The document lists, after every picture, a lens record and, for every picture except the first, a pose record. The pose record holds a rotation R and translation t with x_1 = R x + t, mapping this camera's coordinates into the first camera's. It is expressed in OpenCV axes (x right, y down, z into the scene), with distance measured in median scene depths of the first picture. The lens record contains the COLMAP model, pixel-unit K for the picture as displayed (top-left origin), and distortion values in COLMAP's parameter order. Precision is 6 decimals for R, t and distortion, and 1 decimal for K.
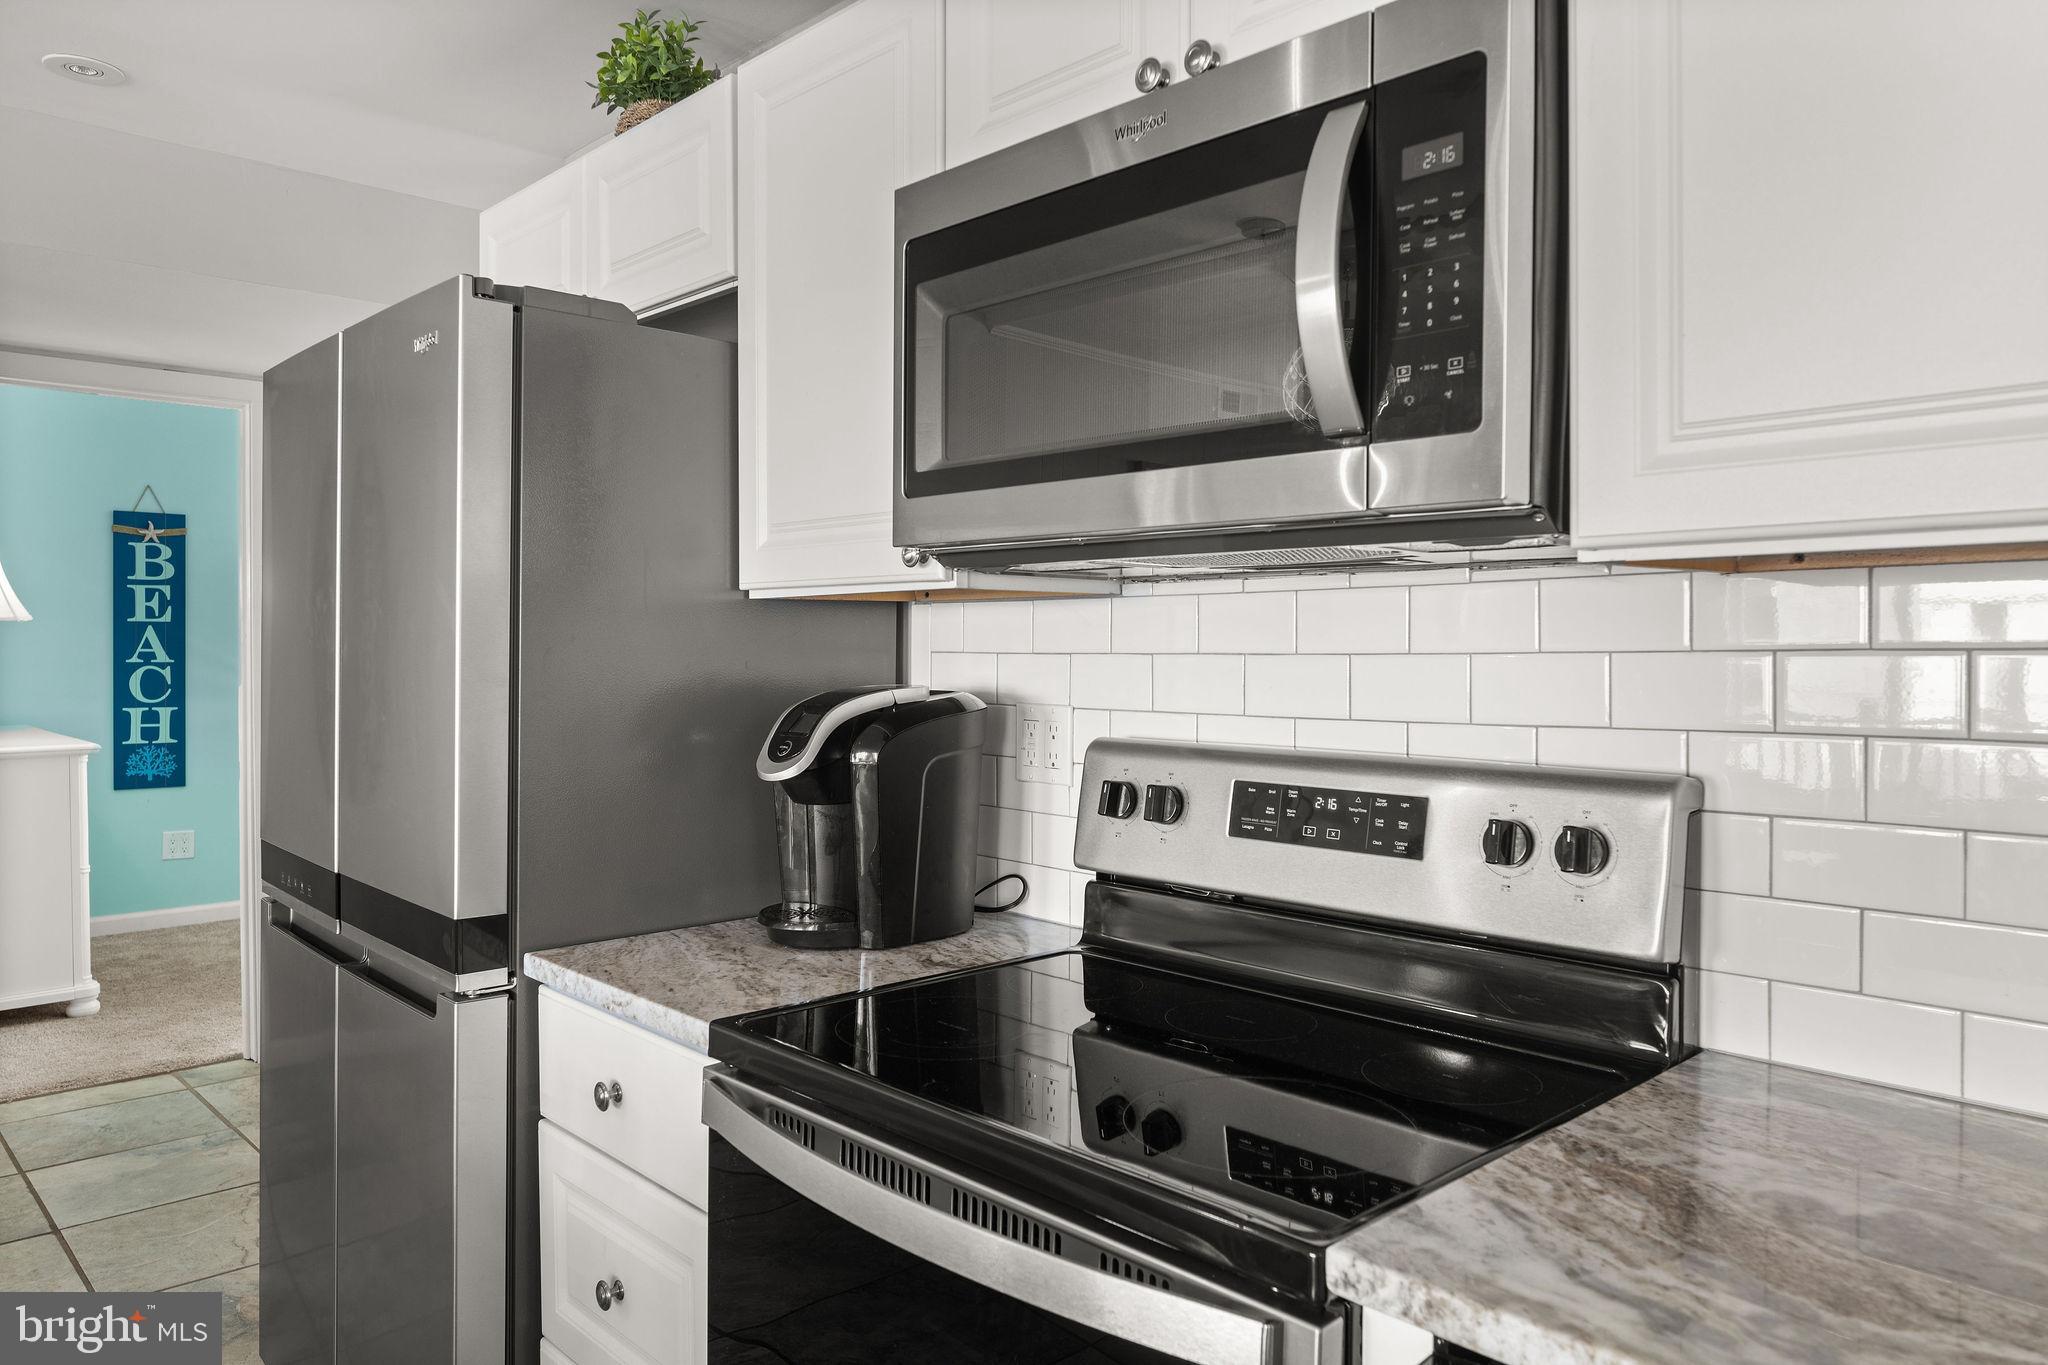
lens RADIAL K [[1406.4, 0, 1024.3], [0, 1406.4, 656.9], [0, 0, 1]] dist [-0.011632, -0.003500]
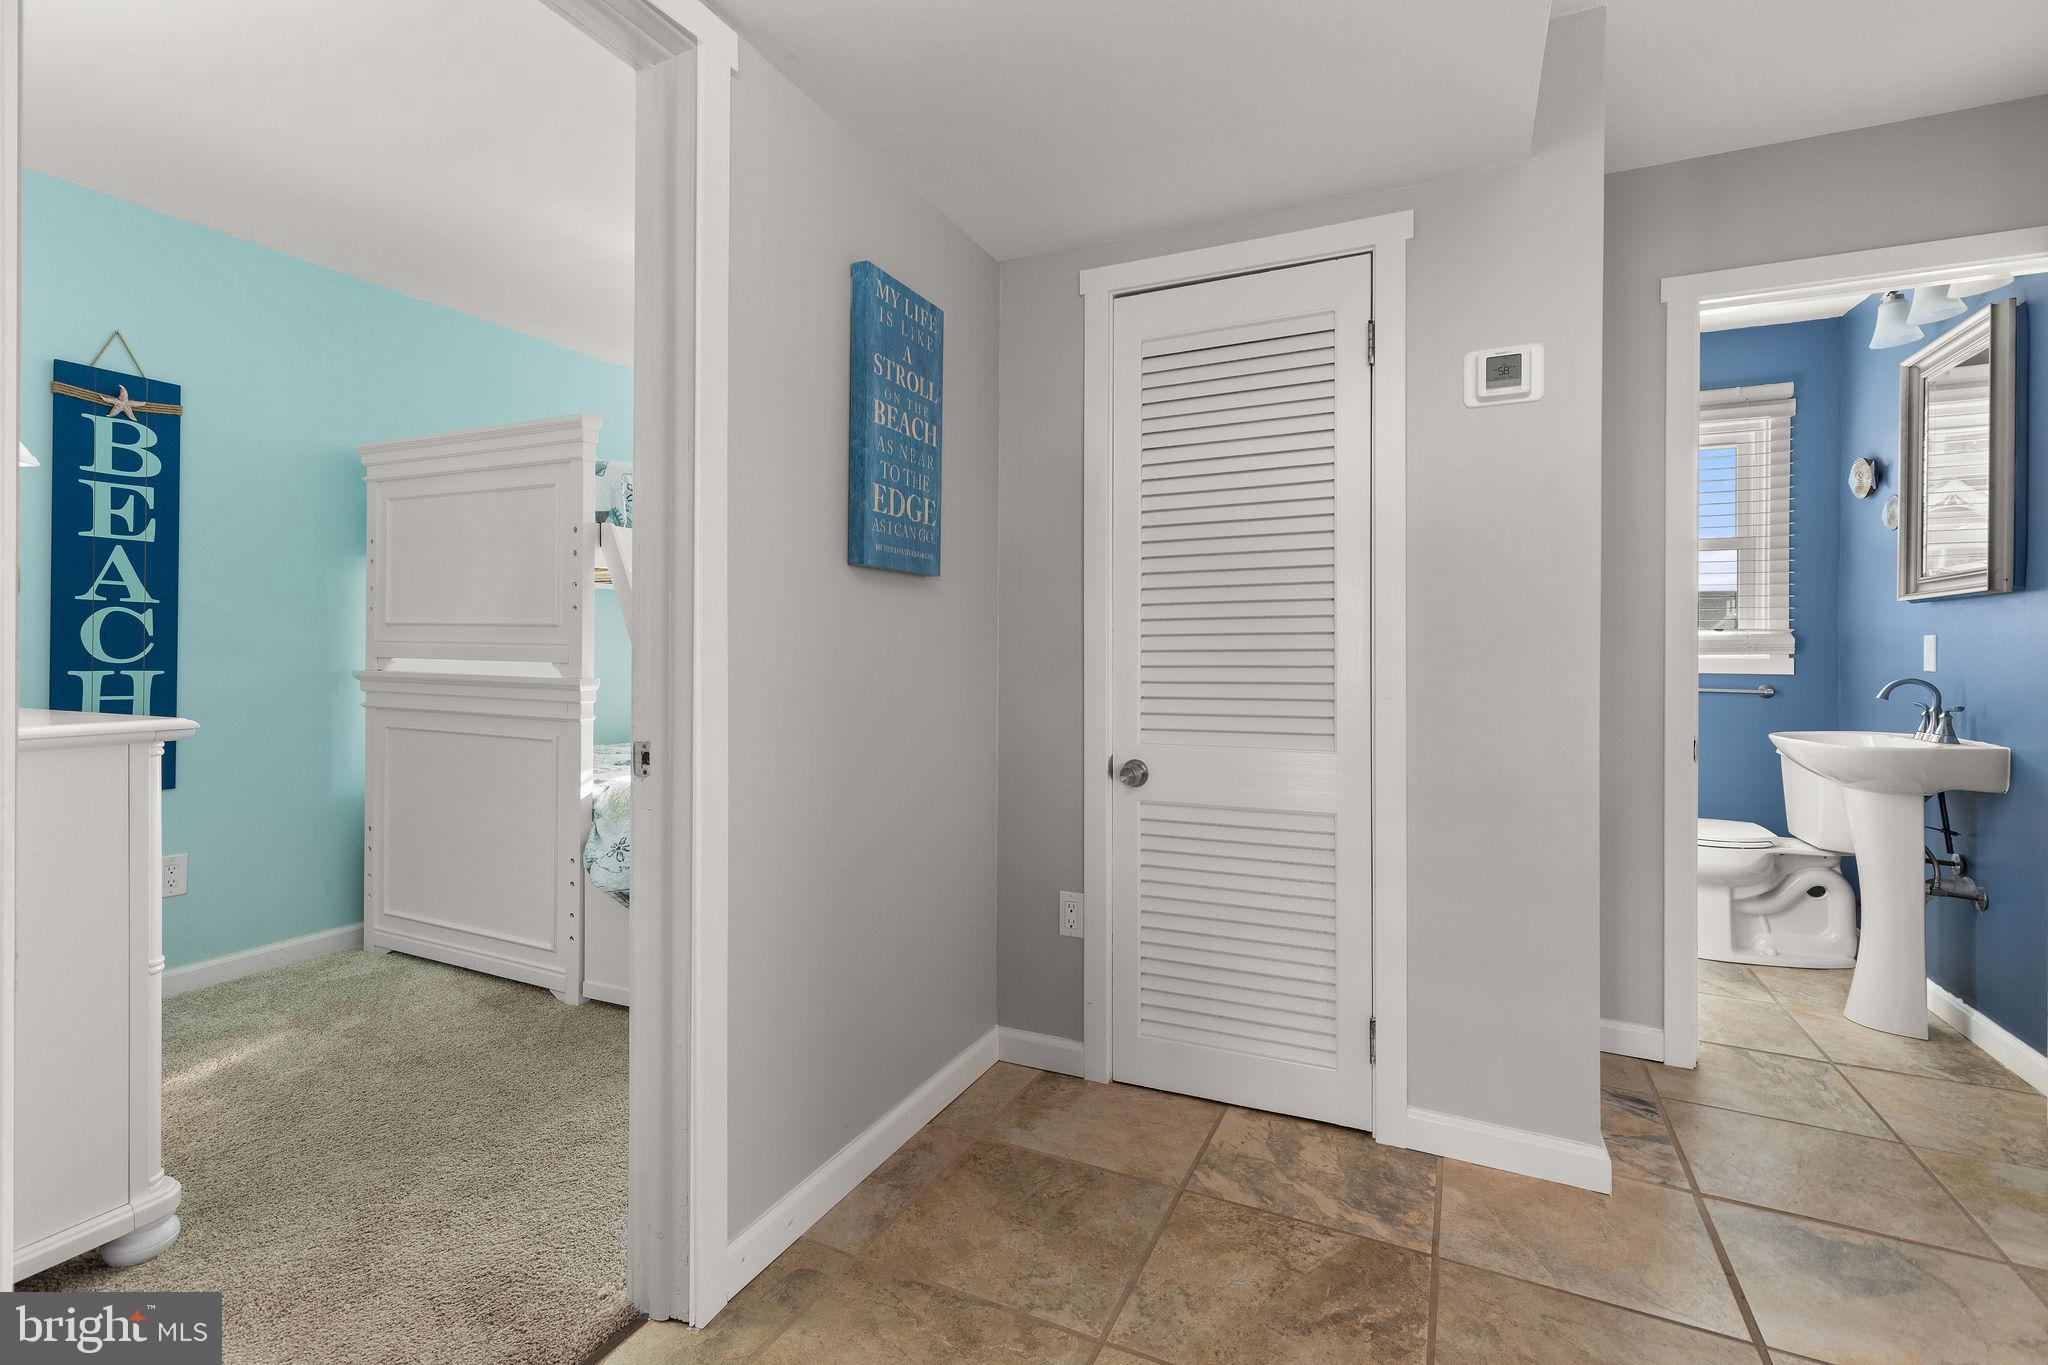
lens RADIAL K [[929.3, 0, 1020.5], [0, 929.3, 650.2], [0, 0, 1]] dist [0.005737, -0.001951]
pose [[0.930624, 0.005168, 0.365940, -0.392100], [-0.001114, 0.999936, -0.011287, 0.031133], [-0.365975, 0.010097, 0.930570, 0.440819]]
